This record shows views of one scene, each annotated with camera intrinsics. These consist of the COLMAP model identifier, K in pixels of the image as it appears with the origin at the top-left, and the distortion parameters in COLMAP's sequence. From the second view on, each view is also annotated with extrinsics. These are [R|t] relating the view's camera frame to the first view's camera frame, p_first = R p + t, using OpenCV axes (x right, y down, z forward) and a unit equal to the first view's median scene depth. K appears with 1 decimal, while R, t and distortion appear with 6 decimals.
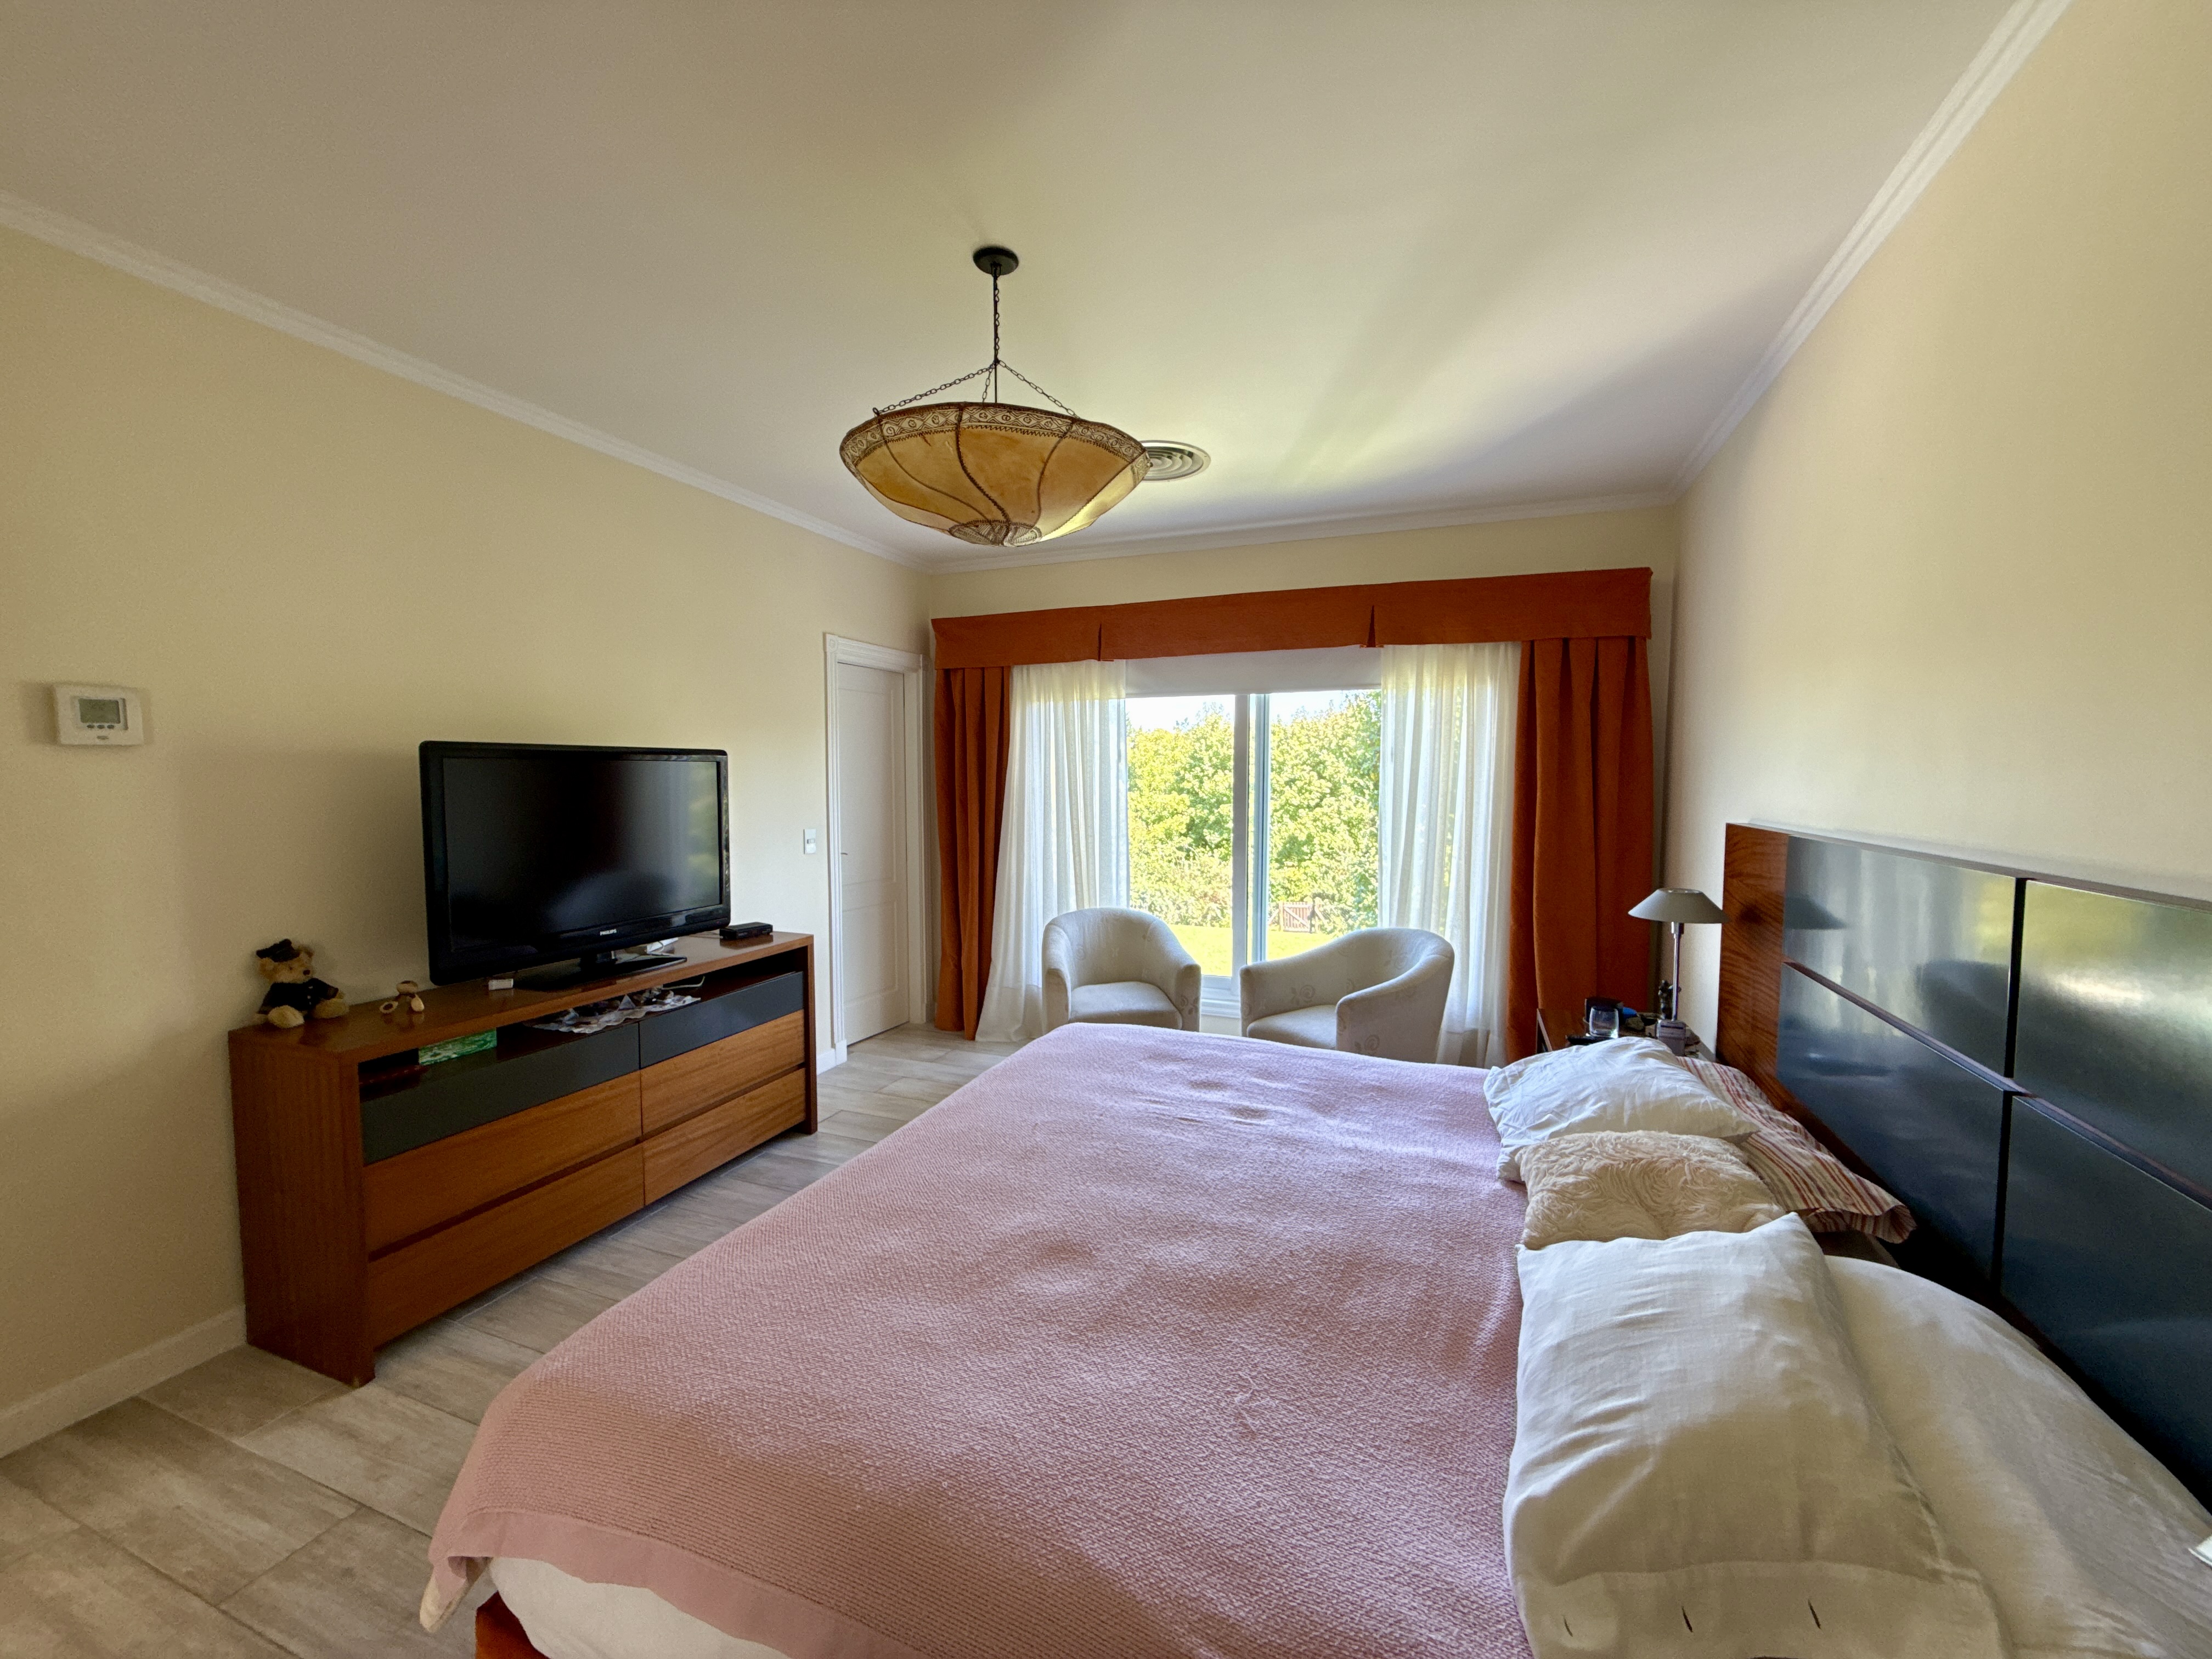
lens RADIAL K [[882.3, 0, 1107.8], [0, 882.3, 826.0], [0, 0, 1]] dist [0.001799, -0.000060]
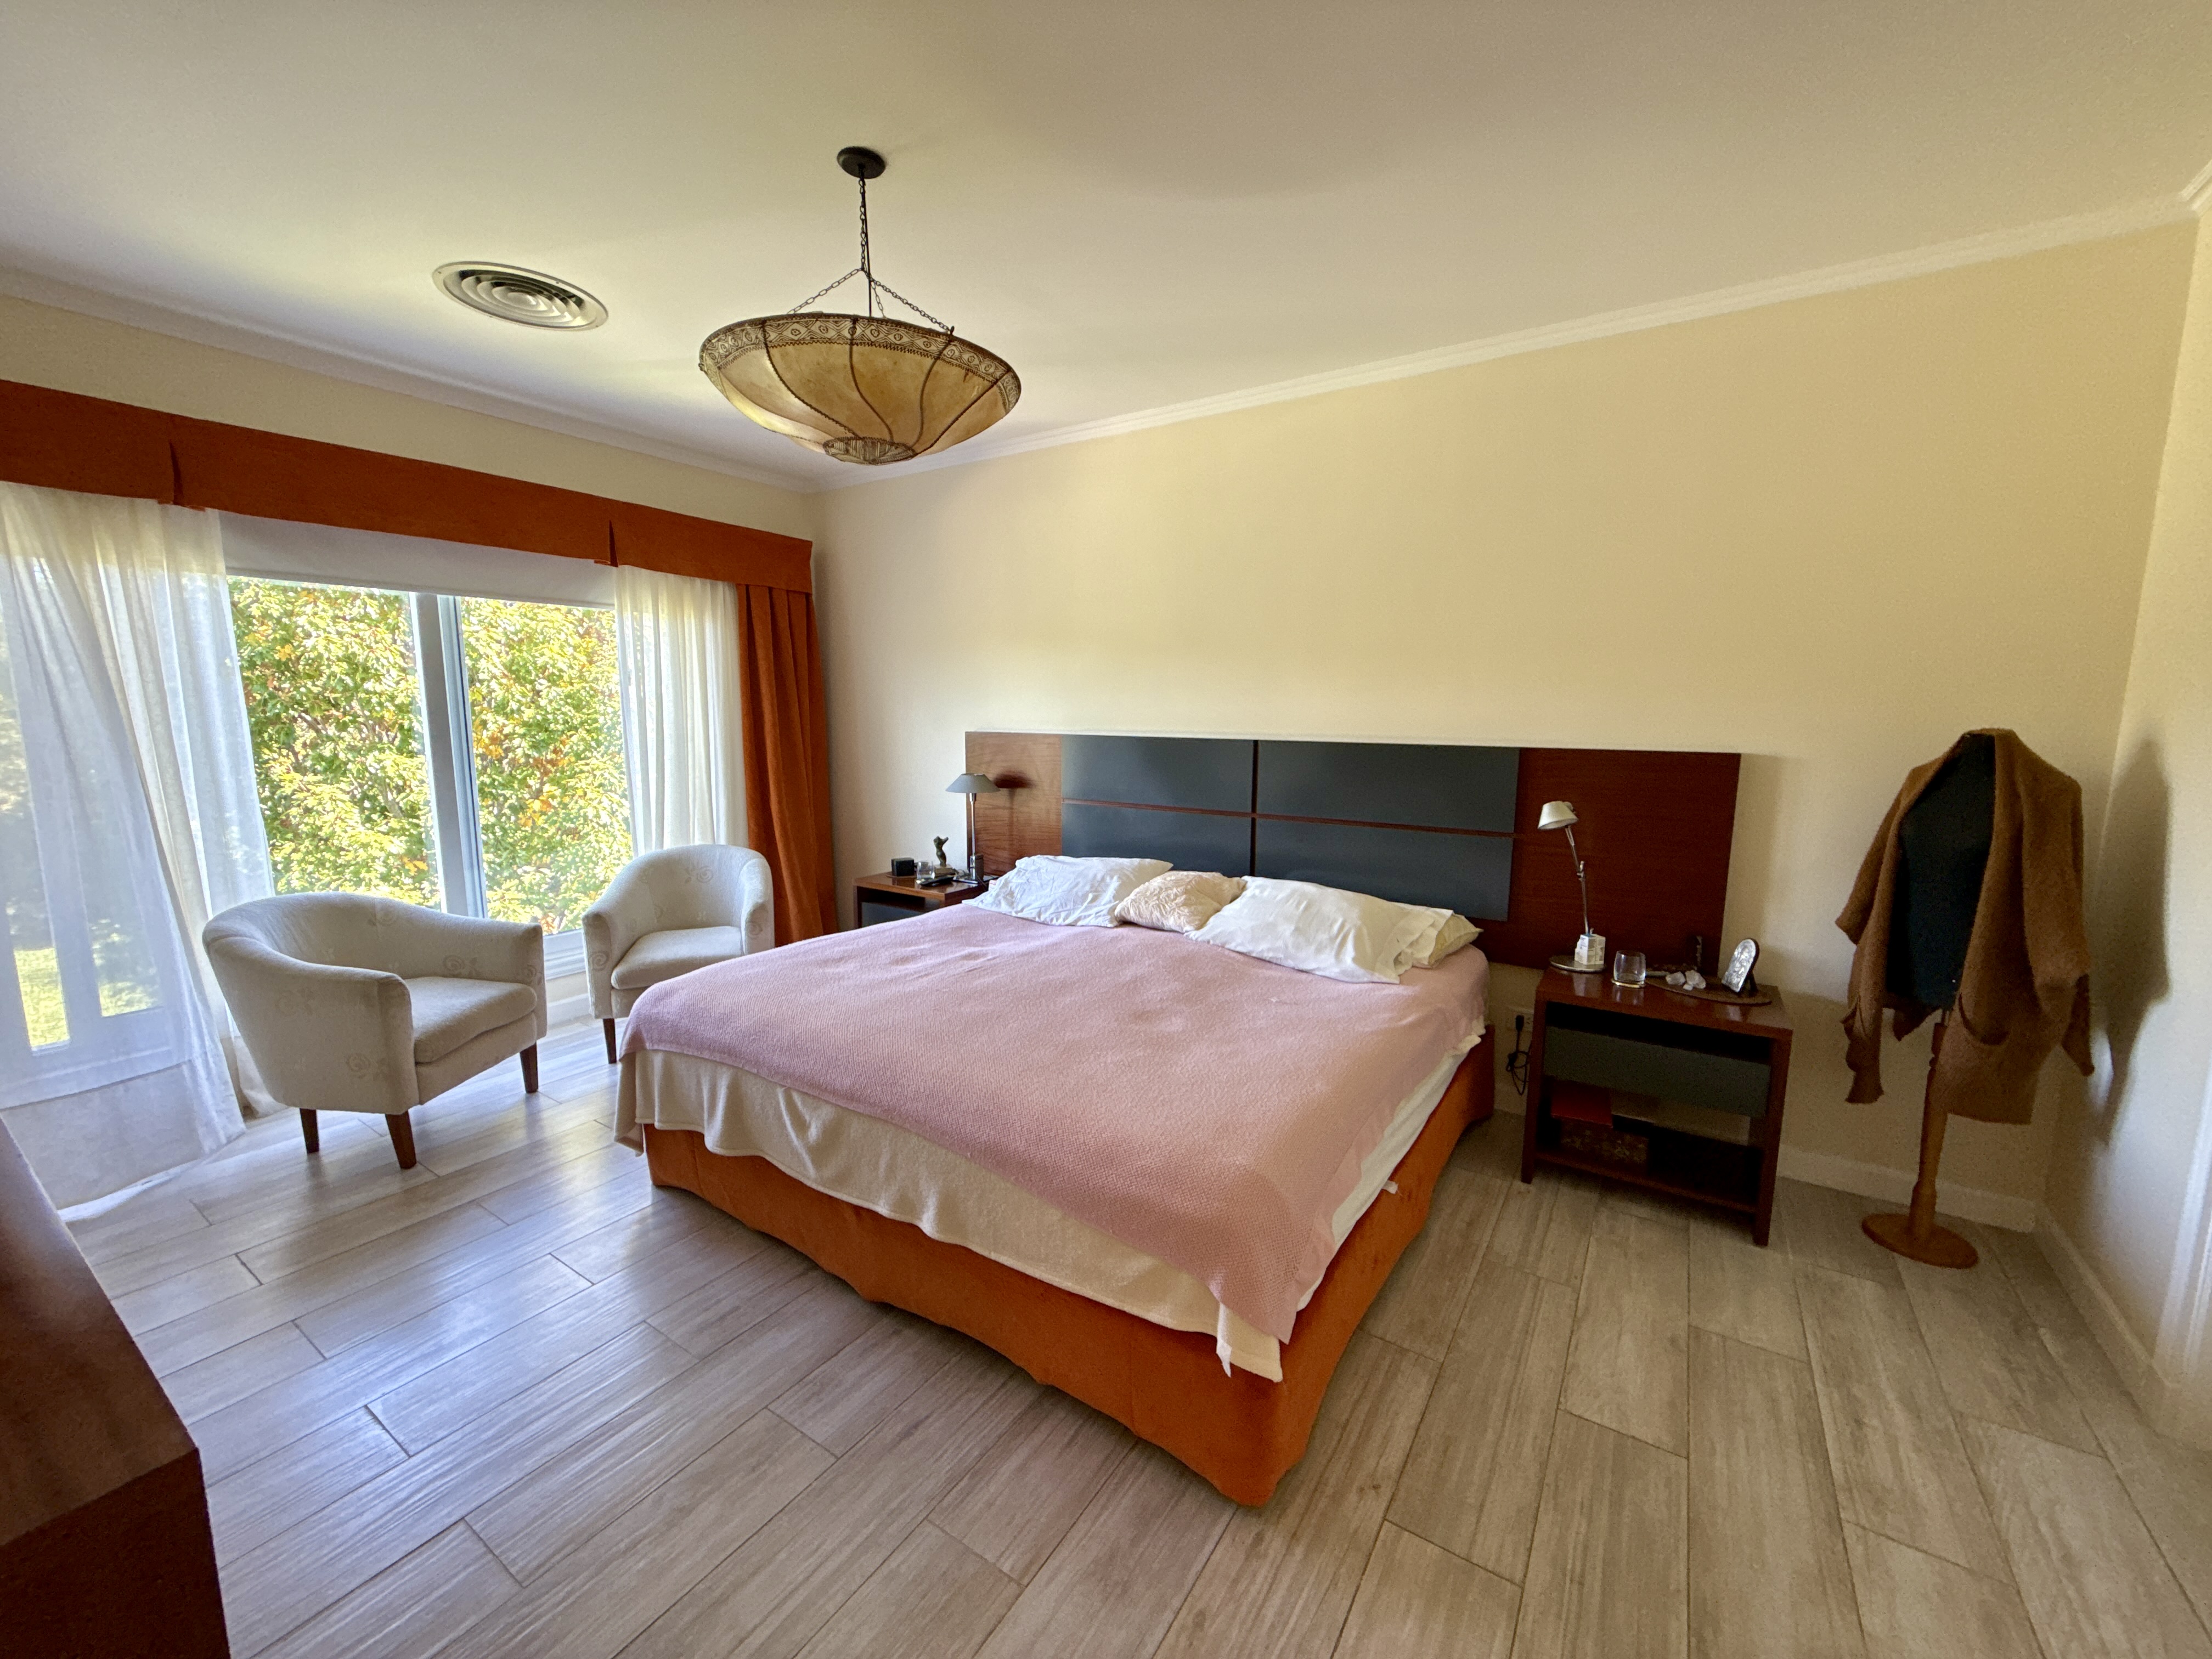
lens RADIAL K [[882.3, 0, 1097.9], [0, 882.3, 833.6], [0, 0, 1]] dist [0.001799, -0.000060]
pose [[0.205505, -0.138763, 0.968769, -0.968466], [0.049647, 0.990100, 0.131286, -0.021234], [-0.977396, 0.021117, 0.210360, 0.485714]]
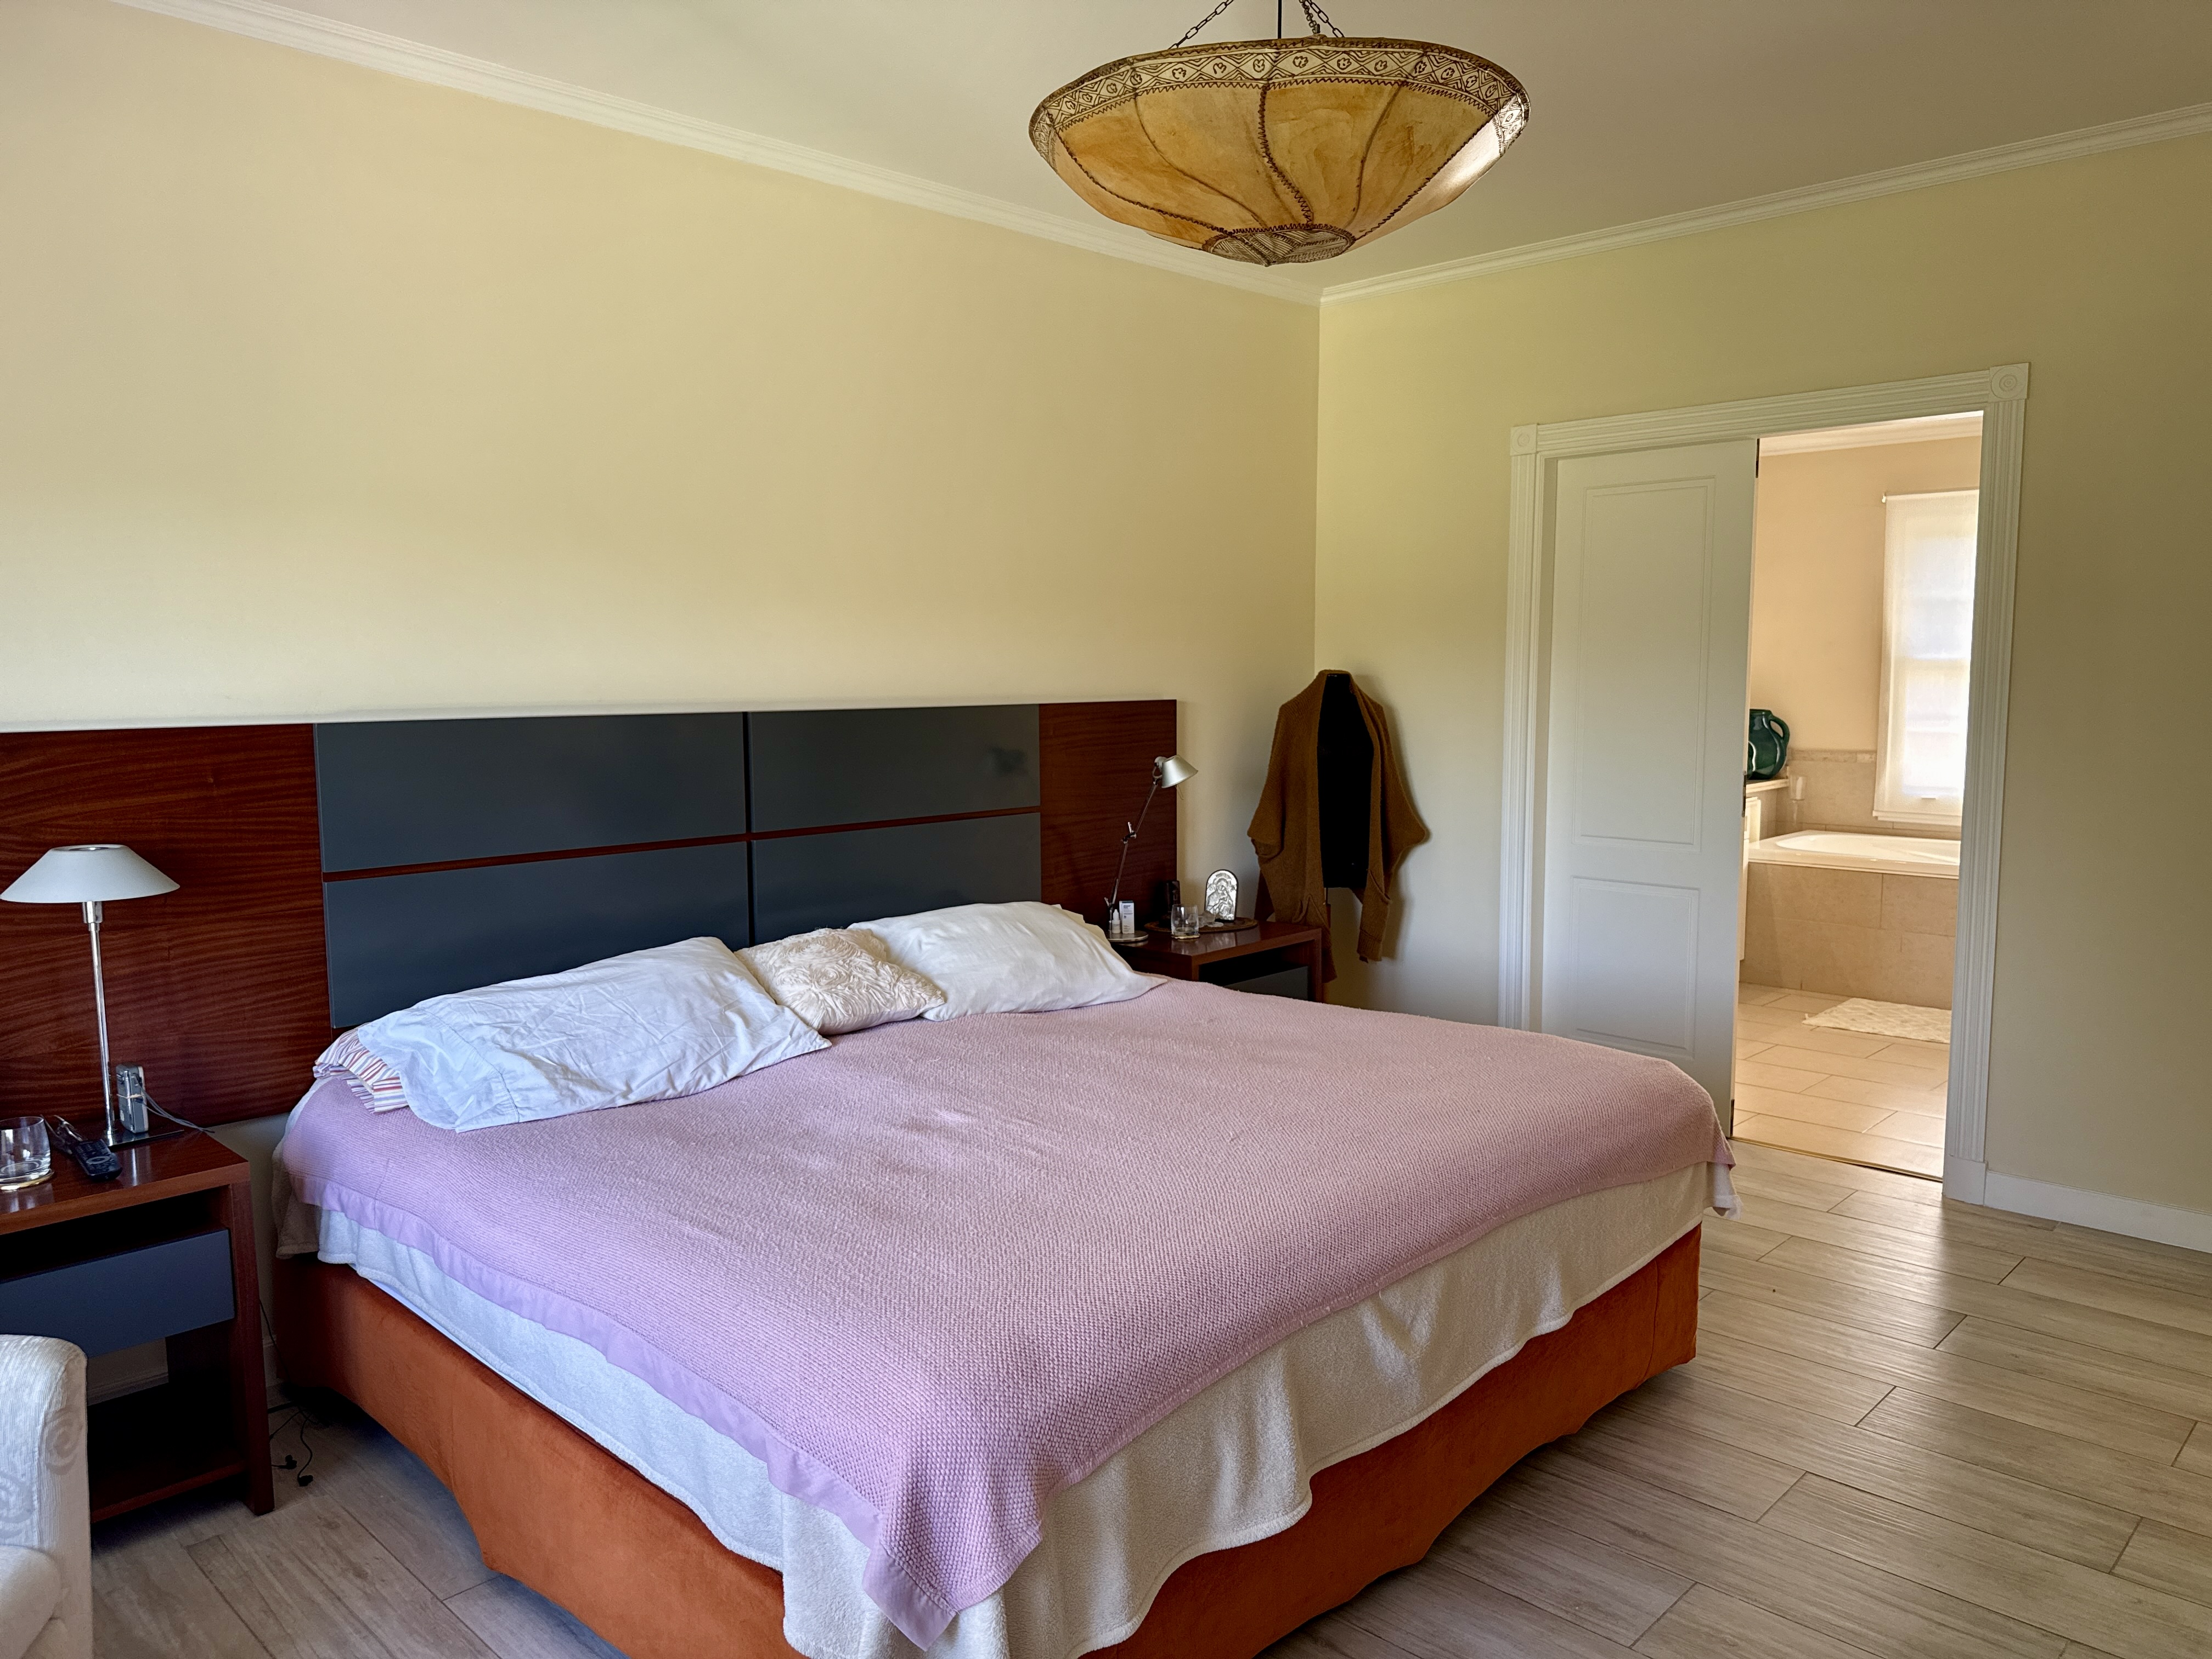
lens RADIAL K [[1558.0, 0, 1112.4], [0, 1558.0, 834.2], [0, 0, 1]] dist [0.020997, -0.001416]
pose [[-0.923491, -0.038323, 0.381701, -0.399714], [0.027592, 0.985785, 0.165730, -0.097785], [-0.382627, 0.163582, -0.909306, 1.862558]]
